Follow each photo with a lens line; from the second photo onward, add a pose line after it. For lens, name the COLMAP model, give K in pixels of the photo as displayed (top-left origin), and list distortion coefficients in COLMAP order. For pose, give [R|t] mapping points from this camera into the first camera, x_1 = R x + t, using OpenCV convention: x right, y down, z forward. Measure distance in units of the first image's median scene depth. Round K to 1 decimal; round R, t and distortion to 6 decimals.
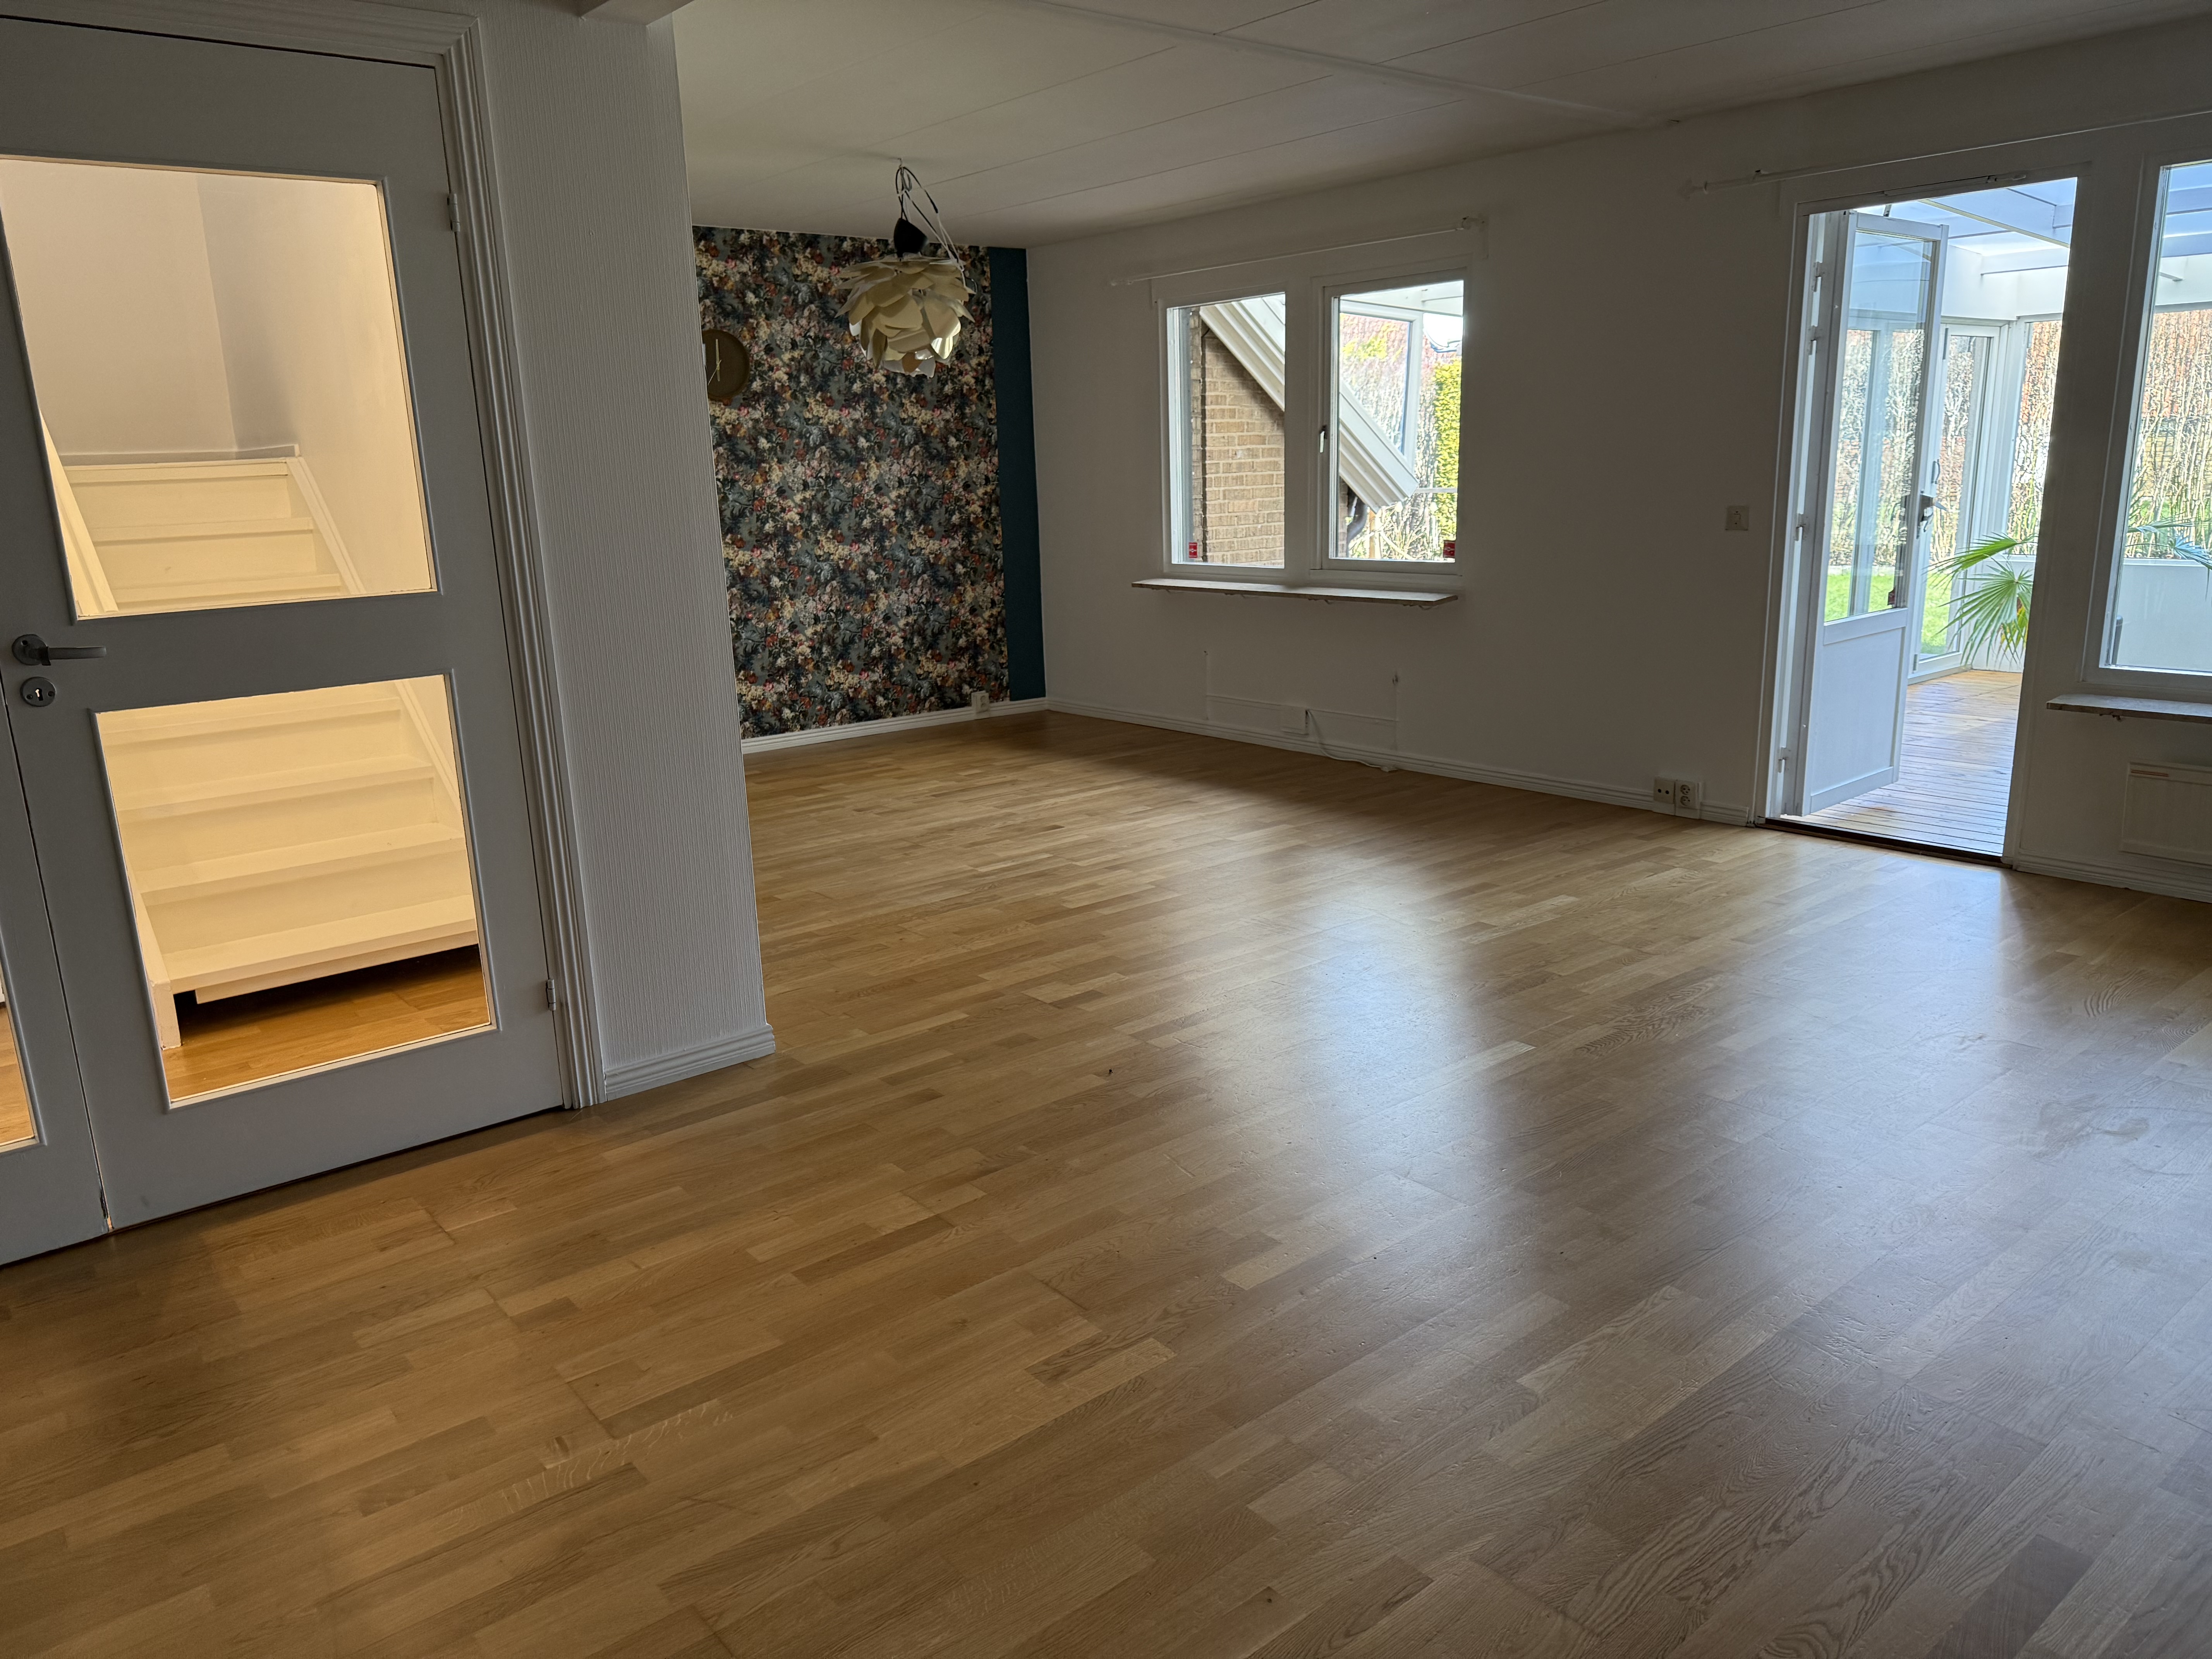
lens RADIAL K [[1595.9, 0, 1106.0], [0, 1595.9, 829.5], [0, 0, 1]] dist [0.086471, 0.001885]
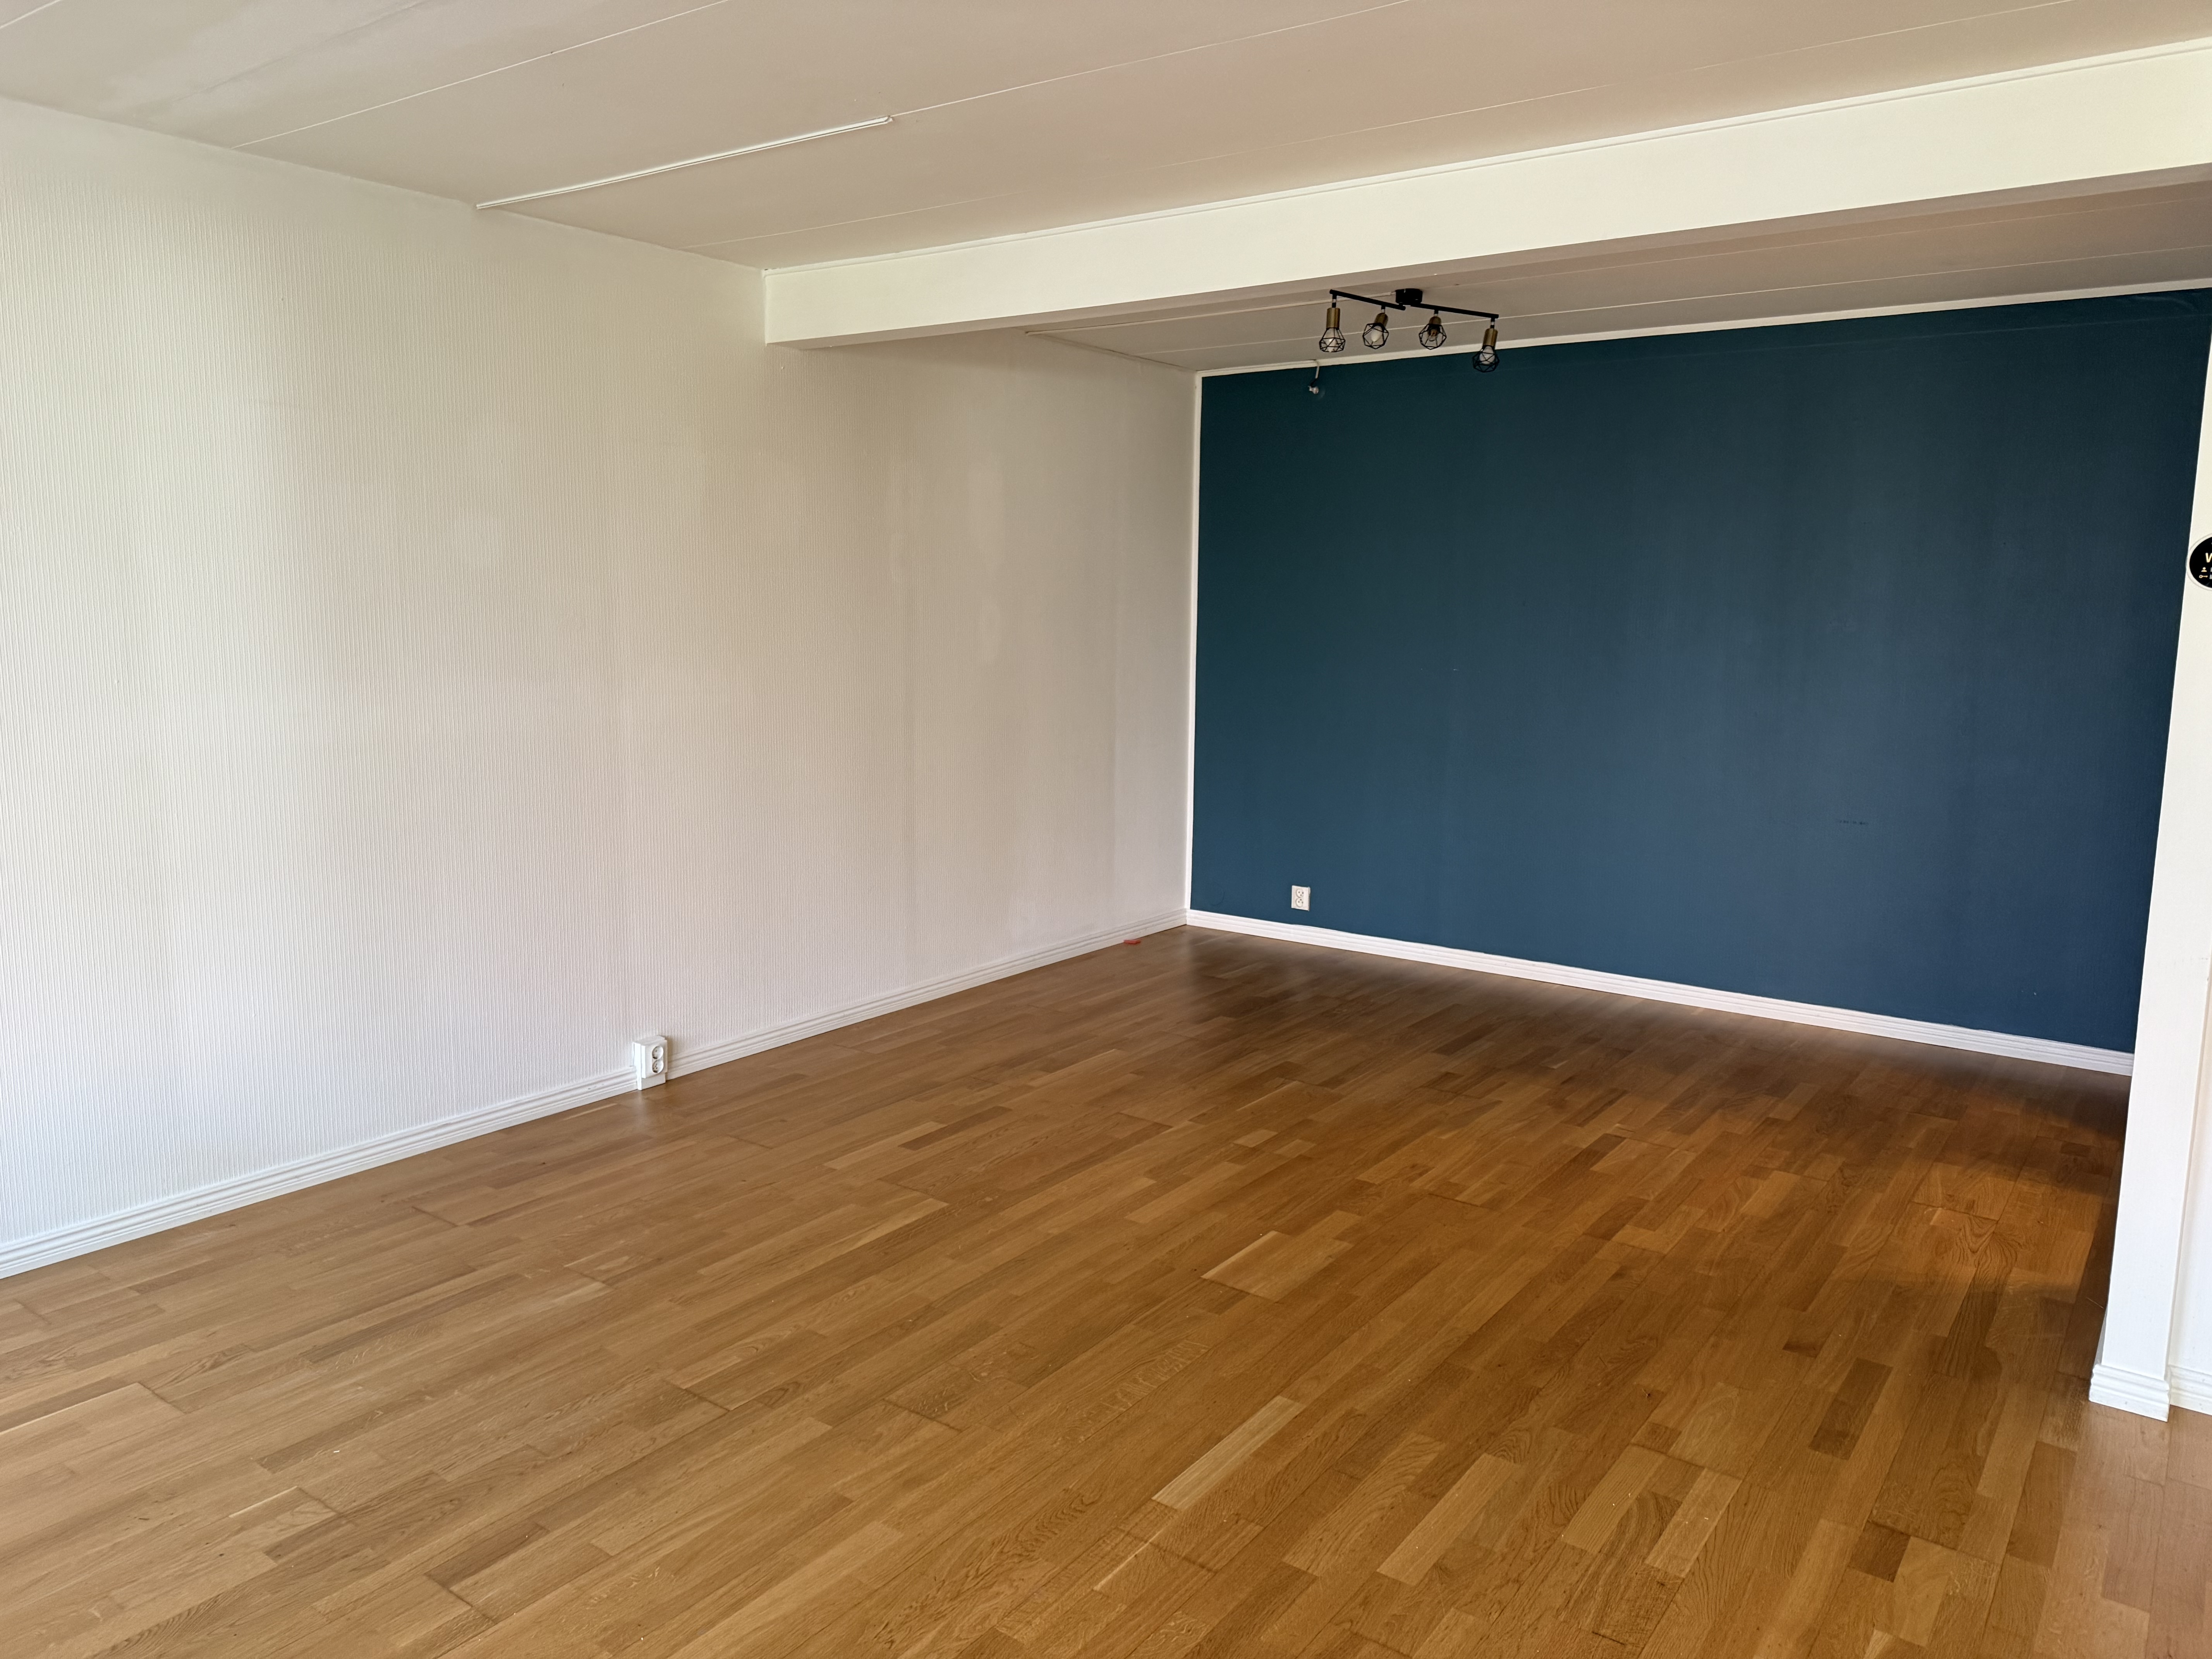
lens RADIAL K [[1595.9, 0, 1106.0], [0, 1595.9, 829.5], [0, 0, 1]] dist [0.086471, 0.001885]
pose [[-0.968709, 0.062062, -0.240315, 0.582003], [-0.035671, 0.923368, 0.382255, -0.547222], [0.245623, 0.378866, -0.892261, 1.983987]]
